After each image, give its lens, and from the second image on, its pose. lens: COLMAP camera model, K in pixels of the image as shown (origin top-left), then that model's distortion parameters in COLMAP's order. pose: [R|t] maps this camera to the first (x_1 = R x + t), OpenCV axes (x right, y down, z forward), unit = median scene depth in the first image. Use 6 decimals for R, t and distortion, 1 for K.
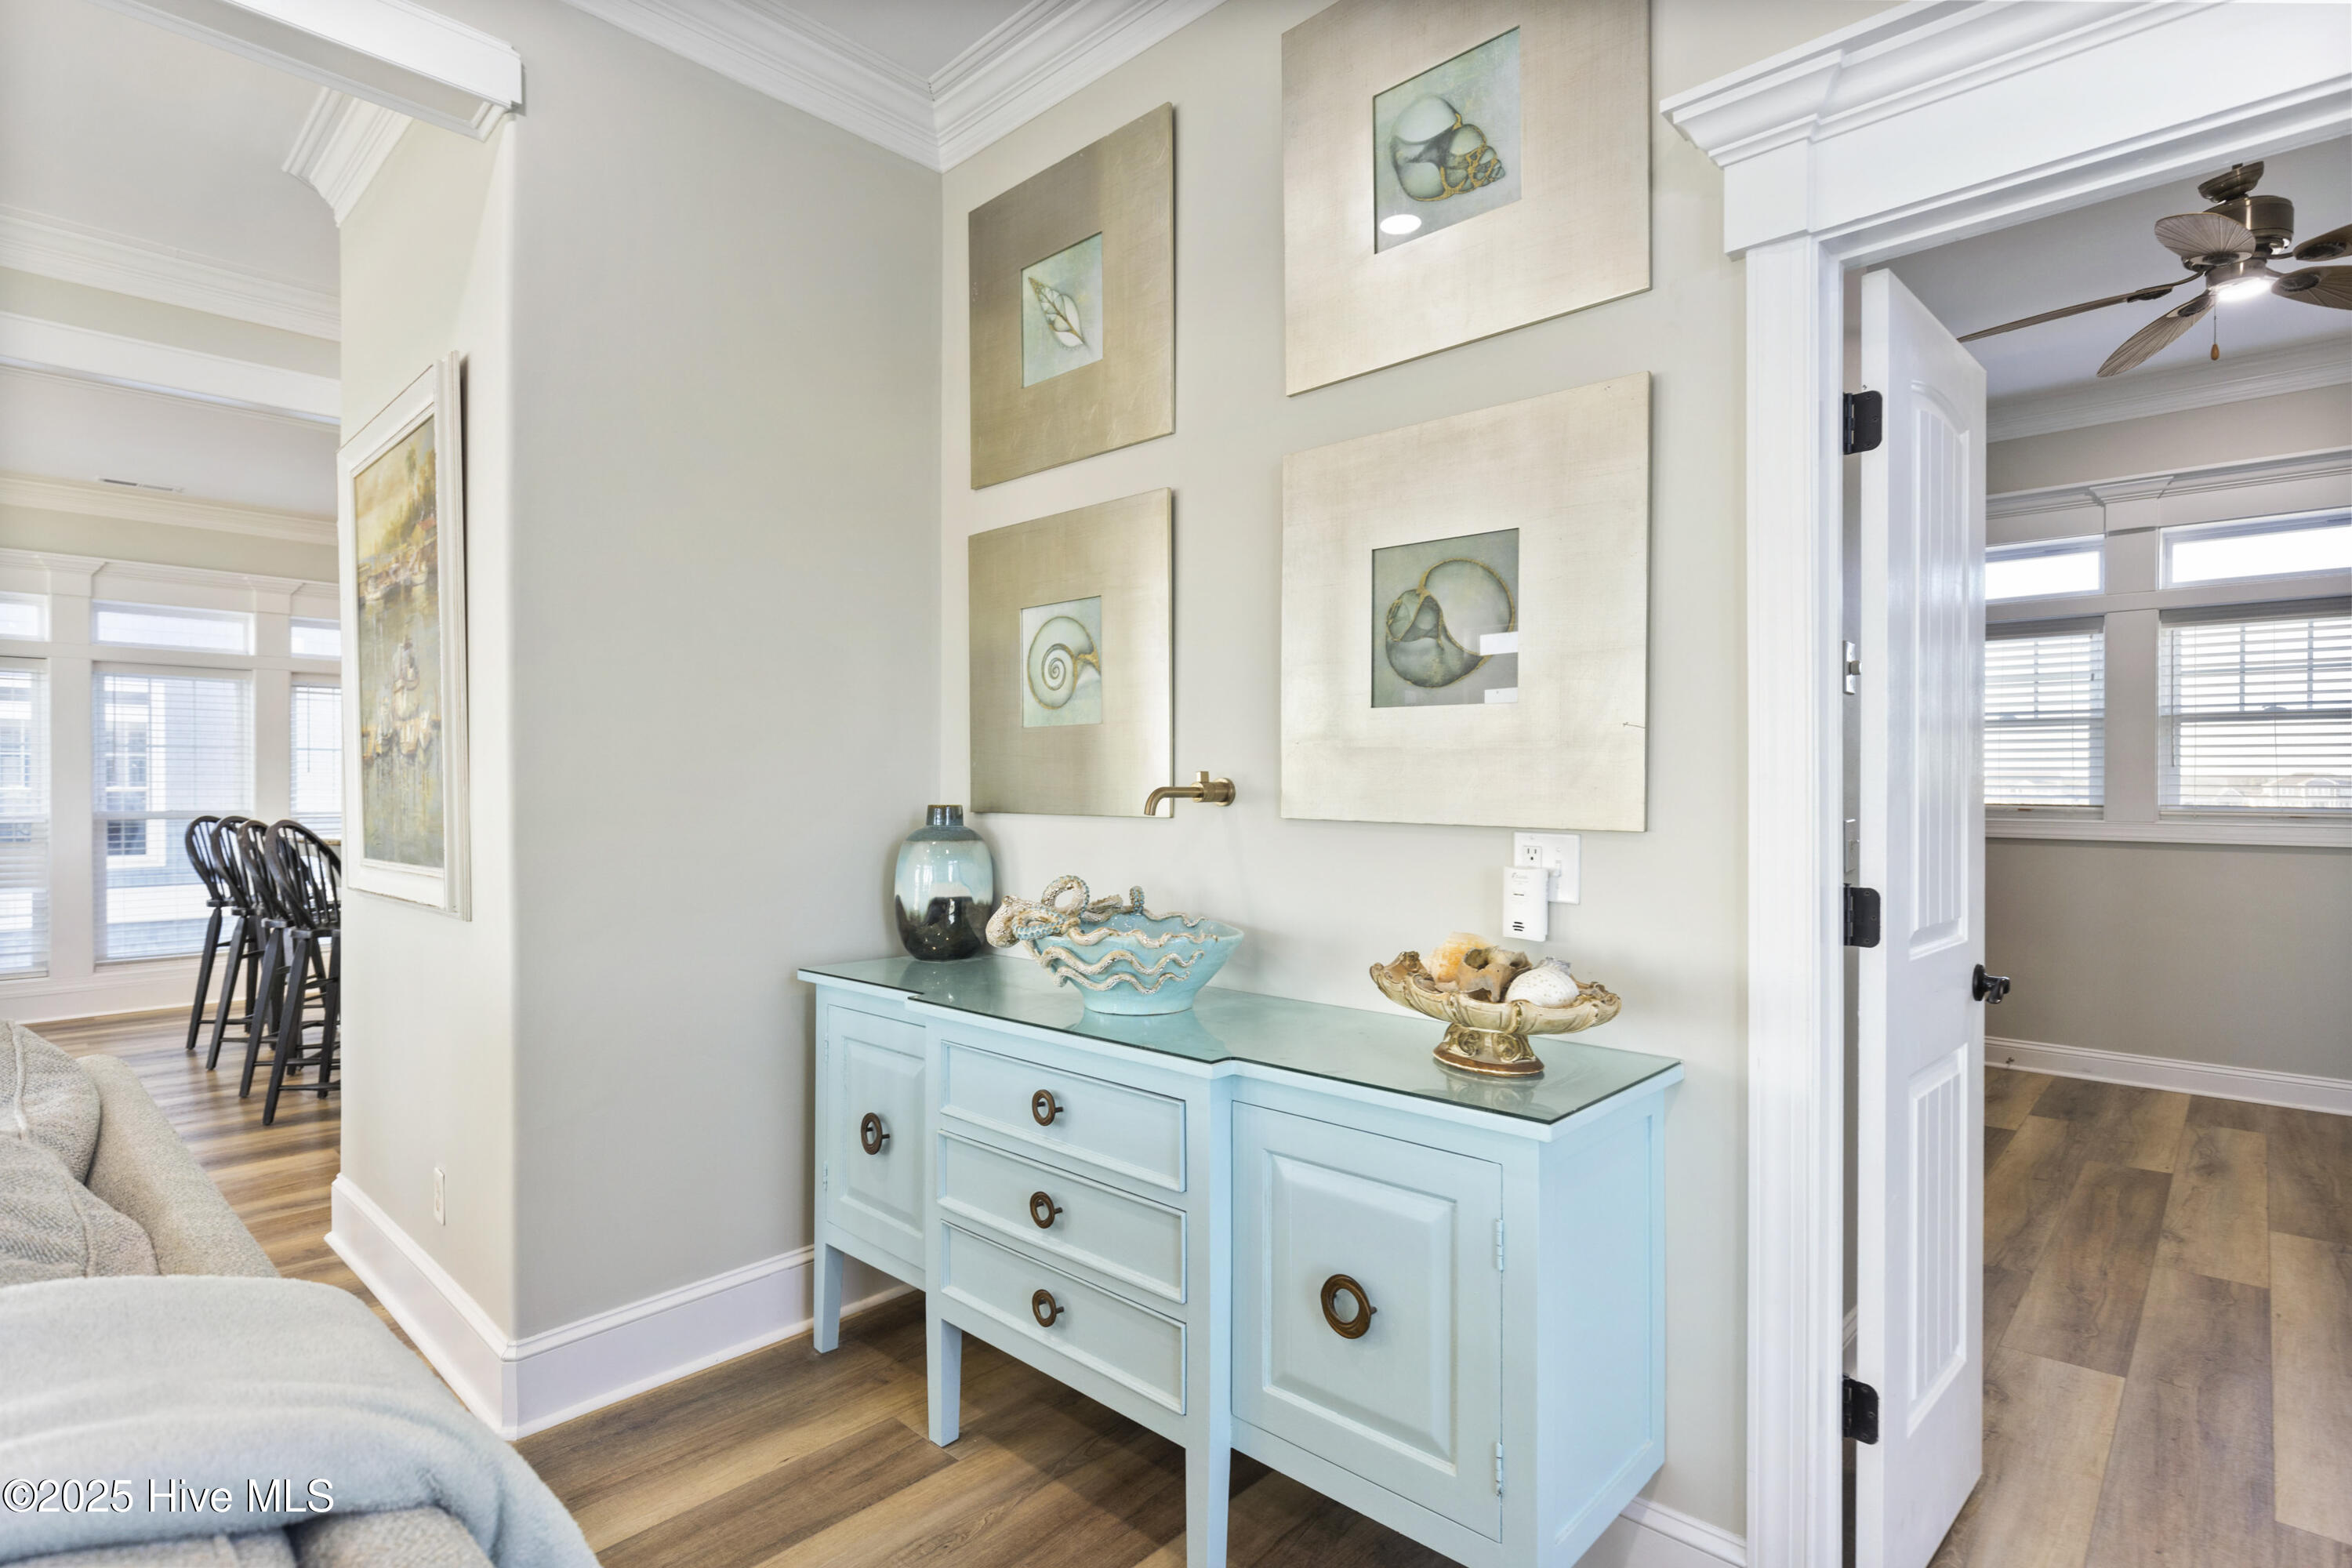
lens RADIAL K [[1162.6, 0, 1176.0], [0, 1162.6, 784.0], [0, 0, 1]] dist [-0.001141, -0.000417]
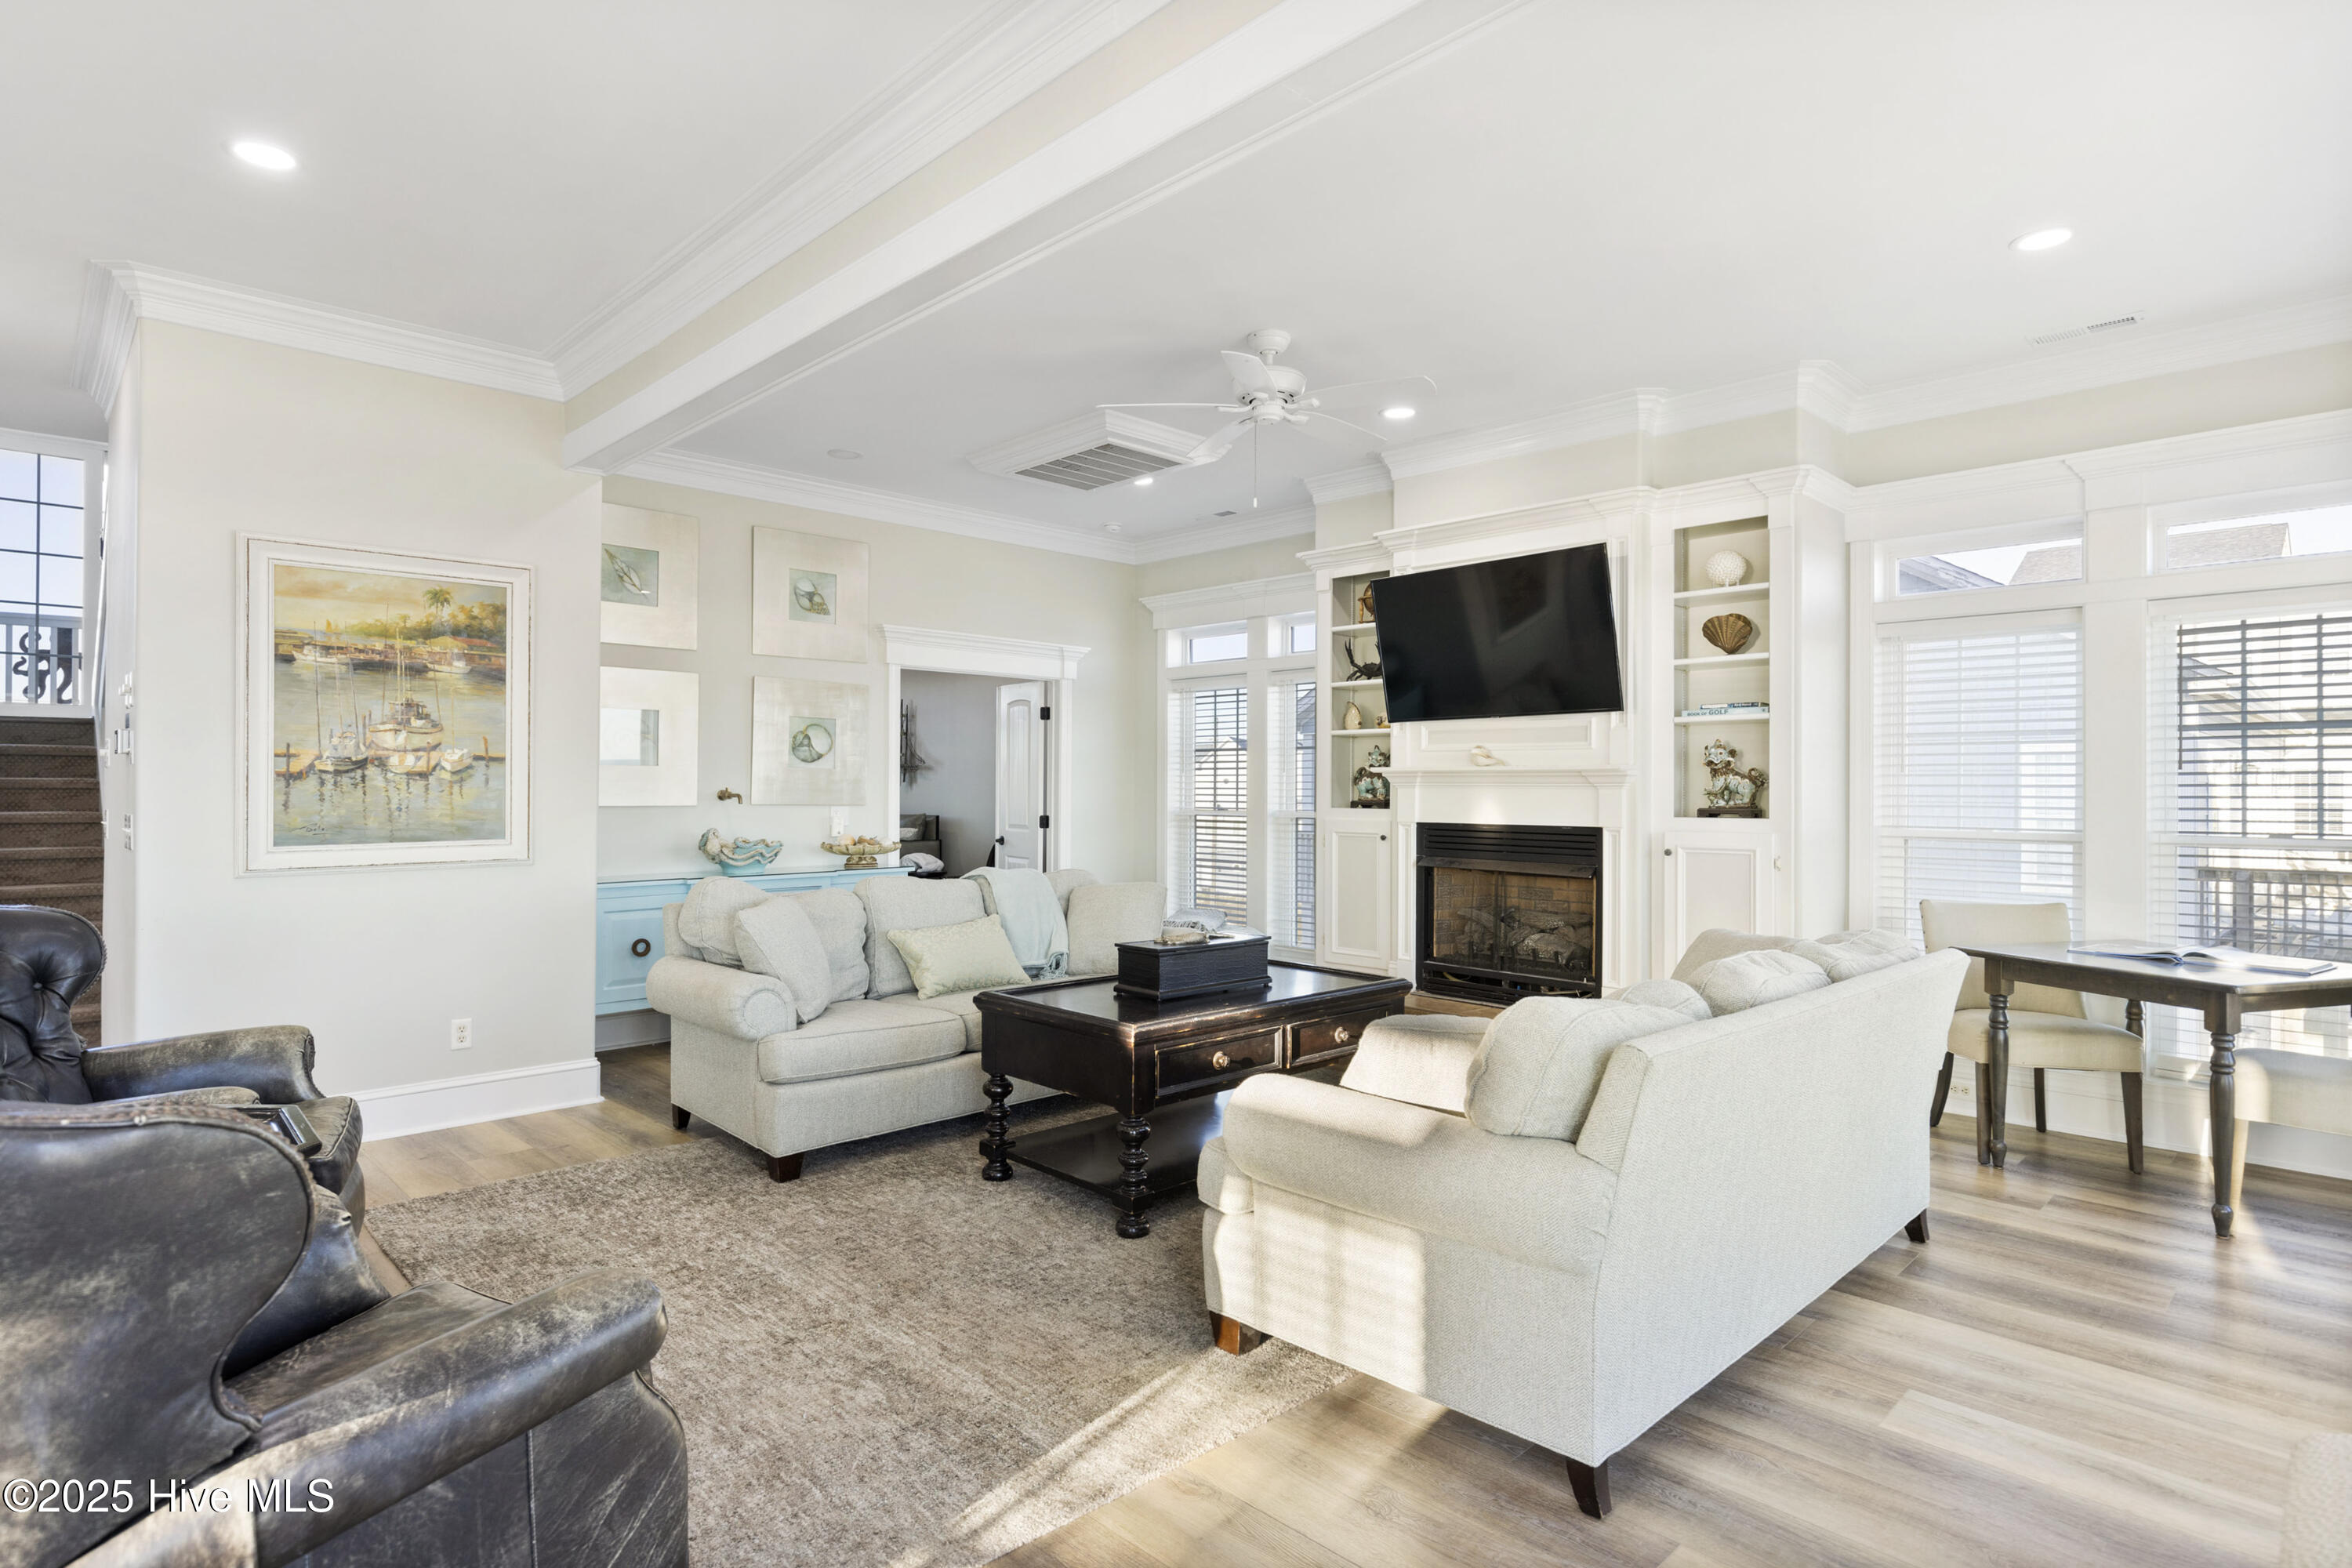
lens RADIAL K [[1219.8, 0, 1176.0], [0, 1219.8, 784.0], [0, 0, 1]] dist [-0.003294, -0.000691]
pose [[0.036995, 0.005559, 0.999300, -2.705705], [-0.005198, 0.999972, -0.005371, -0.008805], [-0.999302, -0.004996, 0.037023, -0.128445]]
